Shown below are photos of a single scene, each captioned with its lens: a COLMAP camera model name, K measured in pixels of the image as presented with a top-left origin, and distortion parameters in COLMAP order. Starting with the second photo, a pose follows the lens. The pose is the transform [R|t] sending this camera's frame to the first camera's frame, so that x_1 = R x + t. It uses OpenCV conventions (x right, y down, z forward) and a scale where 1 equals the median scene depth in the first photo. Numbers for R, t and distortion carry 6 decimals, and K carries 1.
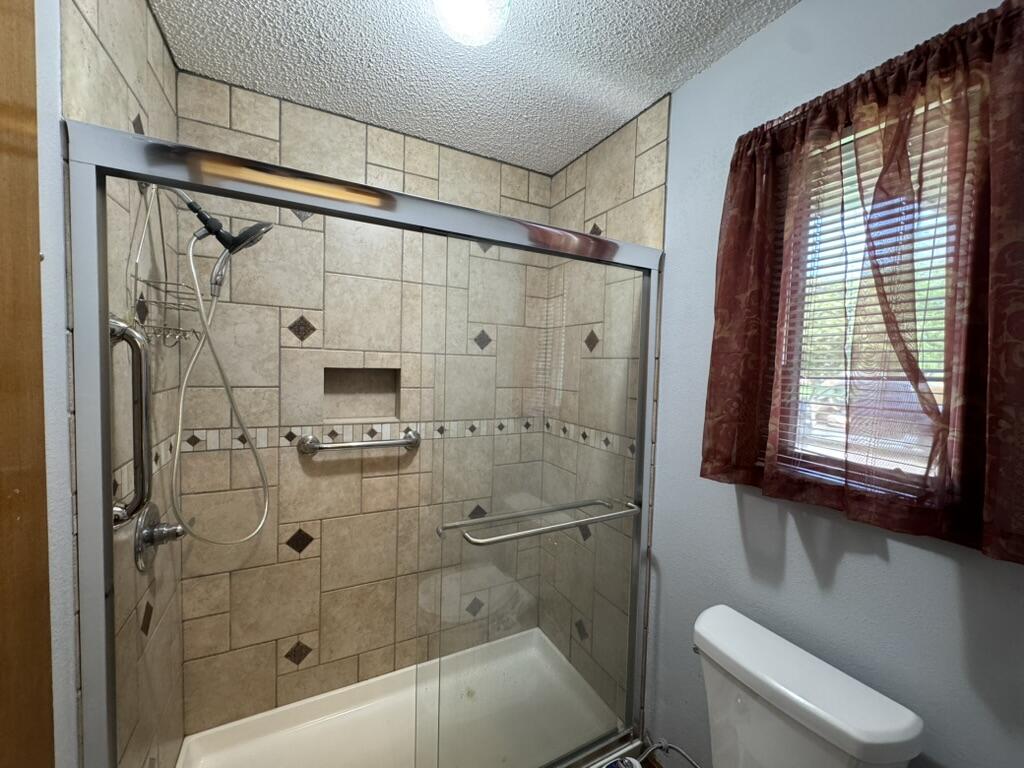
lens RADIAL K [[406.7, 0, 512.0], [0, 406.7, 384.0], [0, 0, 1]] dist [-0.002789, 0.000074]
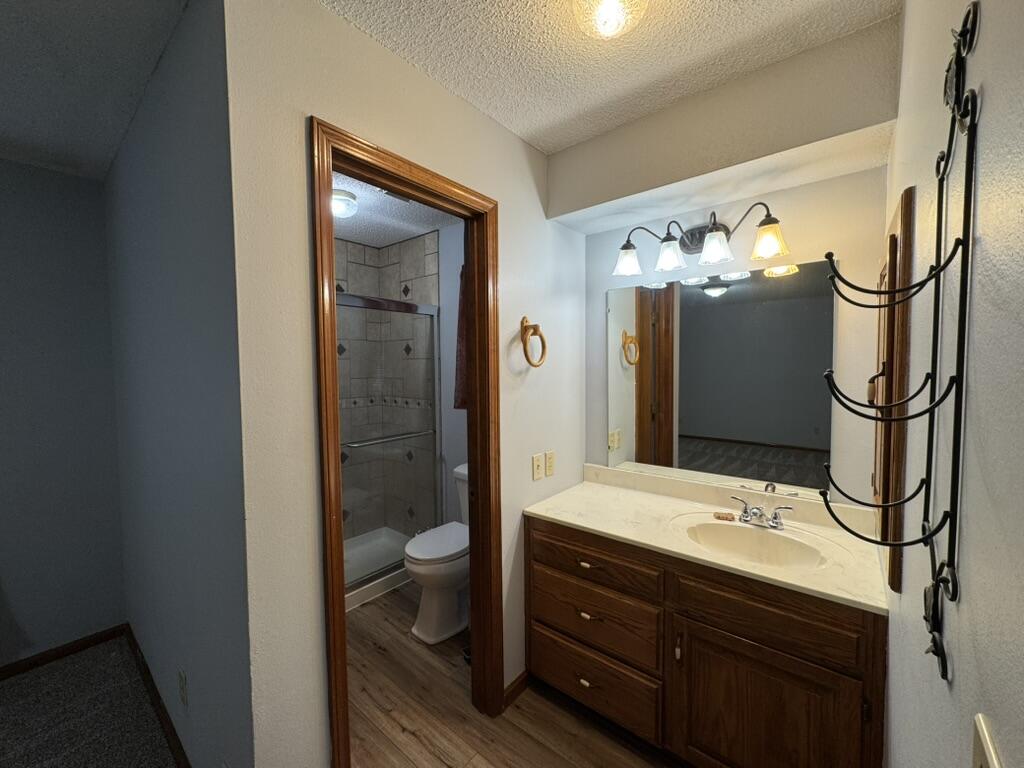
lens RADIAL K [[406.7, 0, 512.0], [0, 406.7, 384.0], [0, 0, 1]] dist [-0.002789, 0.000074]
pose [[0.919914, -0.052527, 0.388587, -0.090147], [0.050343, 0.998607, 0.015808, 0.042929], [-0.388876, 0.005021, 0.921276, -0.865315]]
